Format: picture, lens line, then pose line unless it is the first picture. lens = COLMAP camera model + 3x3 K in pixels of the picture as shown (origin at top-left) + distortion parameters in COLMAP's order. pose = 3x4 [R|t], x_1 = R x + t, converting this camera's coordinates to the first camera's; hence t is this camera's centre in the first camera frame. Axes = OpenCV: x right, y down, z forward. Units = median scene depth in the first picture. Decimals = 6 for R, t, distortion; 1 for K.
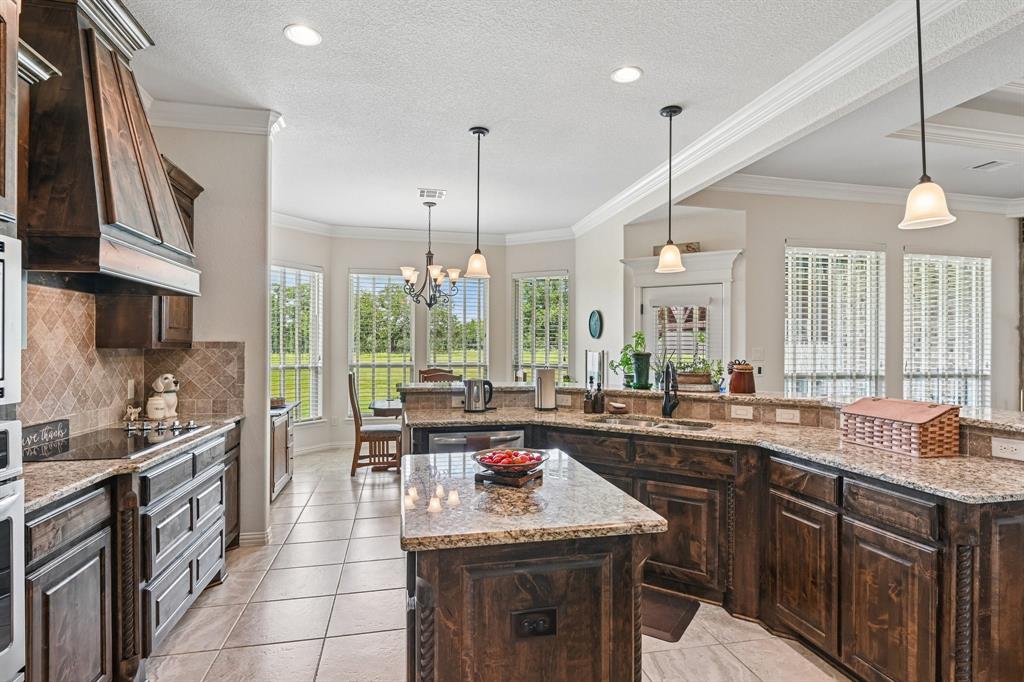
lens RADIAL K [[544.3, 0, 517.5], [0, 544.3, 345.1], [0, 0, 1]] dist [0.005895, -0.006622]
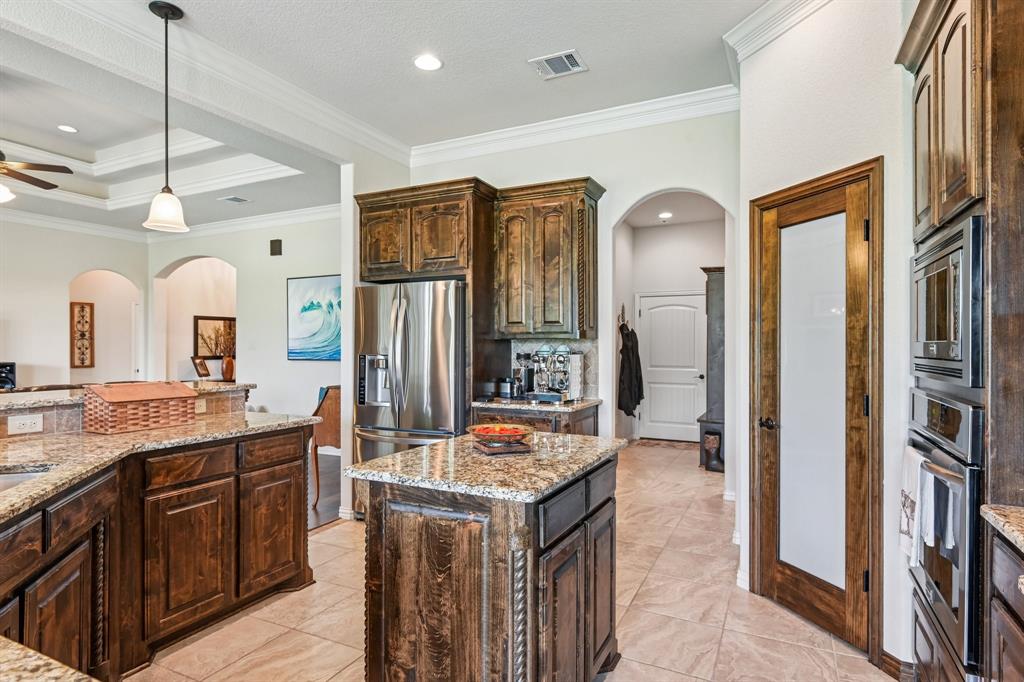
lens RADIAL K [[544.3, 0, 520.9], [0, 544.3, 343.4], [0, 0, 1]] dist [0.005895, -0.006622]
pose [[-0.780317, -0.002005, 0.625381, -0.367193], [-0.007403, 0.999954, -0.006032, 0.016590], [-0.625341, -0.009337, -0.780296, 0.914488]]
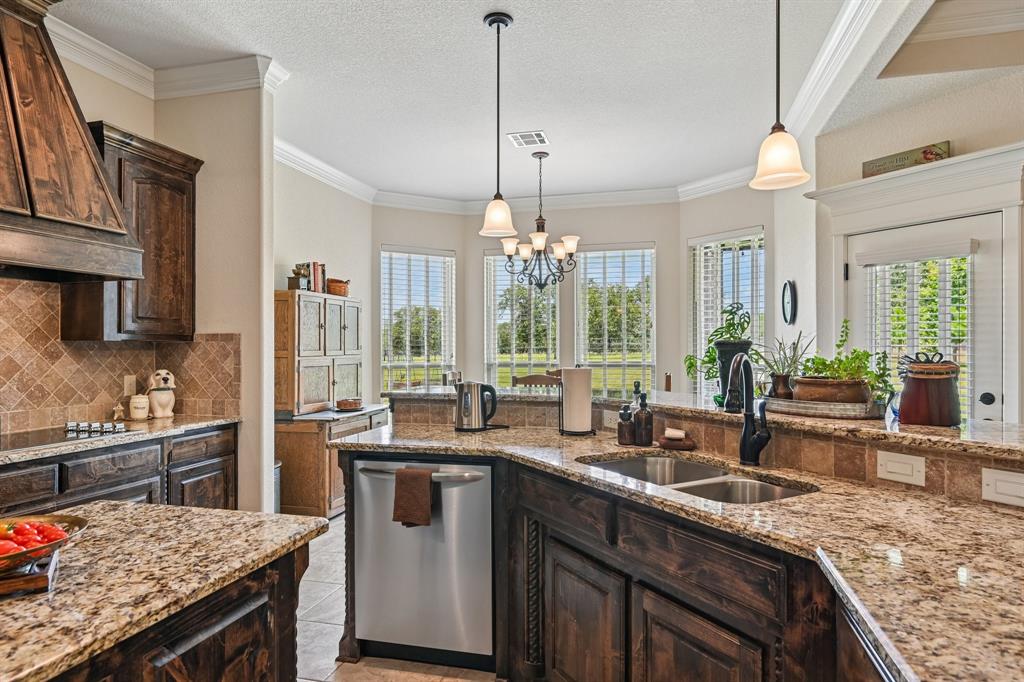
lens RADIAL K [[602.6, 0, 509.7], [0, 602.6, 345.4], [0, 0, 1]] dist [0.010346, -0.000180]
pose [[0.882718, -0.008369, -0.469828, 0.323094], [0.009172, 0.999958, -0.000579, 0.017557], [0.469813, -0.003798, 0.882758, 0.365507]]
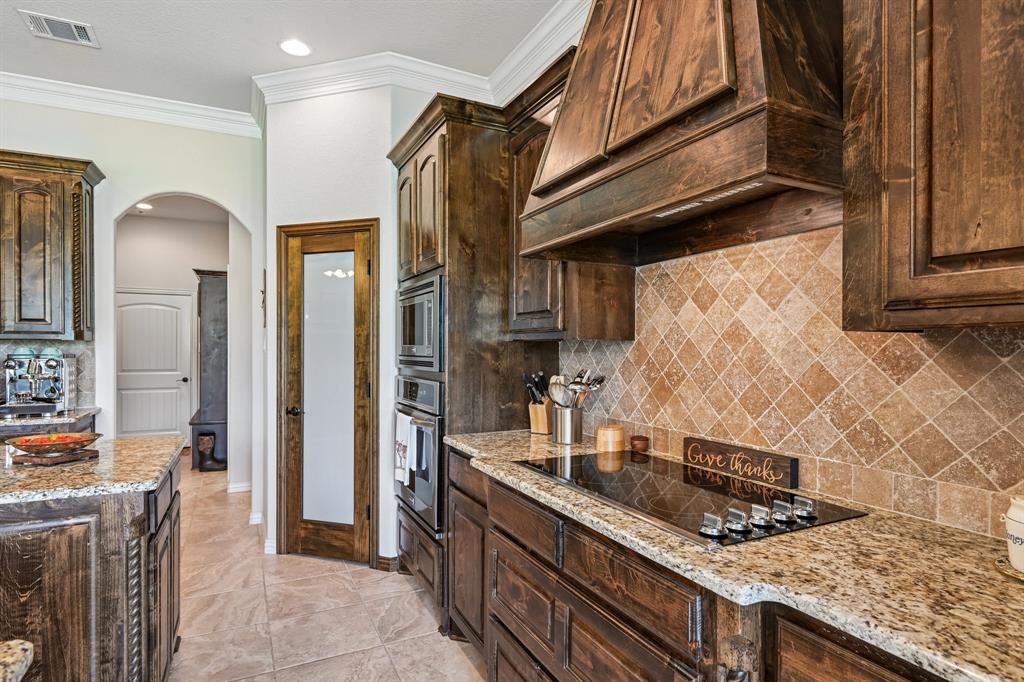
lens RADIAL K [[544.3, 0, 509.0], [0, 544.3, 346.2], [0, 0, 1]] dist [0.005895, -0.006622]
pose [[-0.971665, -0.005036, -0.236308, -0.296890], [-0.002861, 0.999950, -0.009545, 0.017379], [0.236344, -0.008598, -0.971631, 1.103311]]
